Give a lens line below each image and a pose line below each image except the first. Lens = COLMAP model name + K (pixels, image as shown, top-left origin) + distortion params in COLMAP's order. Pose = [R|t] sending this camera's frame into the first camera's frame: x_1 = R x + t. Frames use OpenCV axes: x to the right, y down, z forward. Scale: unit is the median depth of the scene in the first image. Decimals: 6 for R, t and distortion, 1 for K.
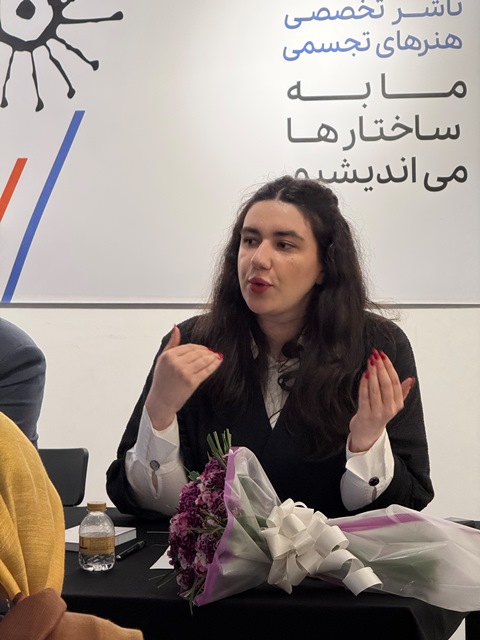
lens RADIAL K [[2273.9, 0, 240.0], [0, 2273.9, 320.0], [0, 0, 1]] dist [0.096996, 2.603971]
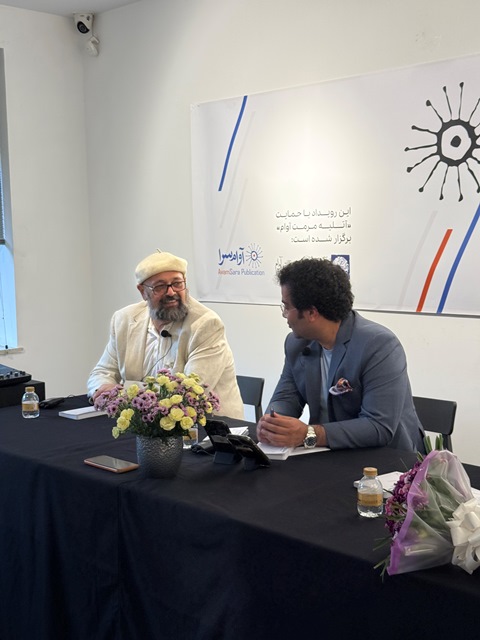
lens RADIAL K [[894.9, 0, 240.0], [0, 894.9, 320.0], [0, 0, 1]] dist [0.025841, -0.034105]
pose [[0.875862, 0.043938, -0.480557, 0.095539], [-0.034606, 0.999001, 0.028267, -0.017916], [0.481319, -0.008127, 0.876508, 0.356106]]
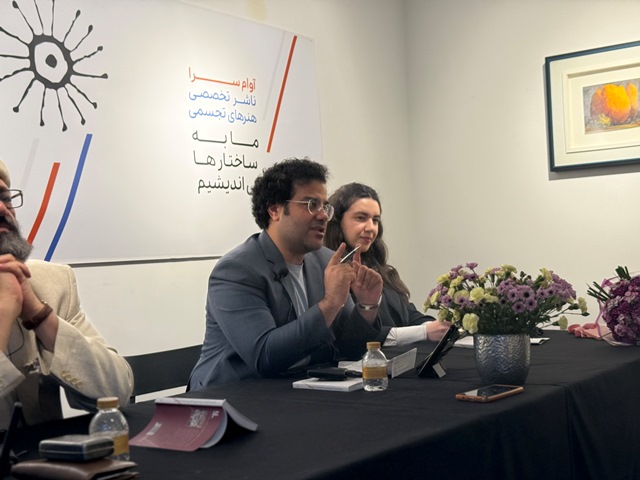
lens RADIAL K [[894.9, 0, 320.0], [0, 894.9, 240.0], [0, 0, 1]] dist [0.025841, -0.034105]
pose [[0.314242, 0.010896, 0.949280, -0.603555], [0.111460, 0.992595, -0.048290, 0.023410], [-0.942777, 0.120982, 0.310700, 0.710421]]
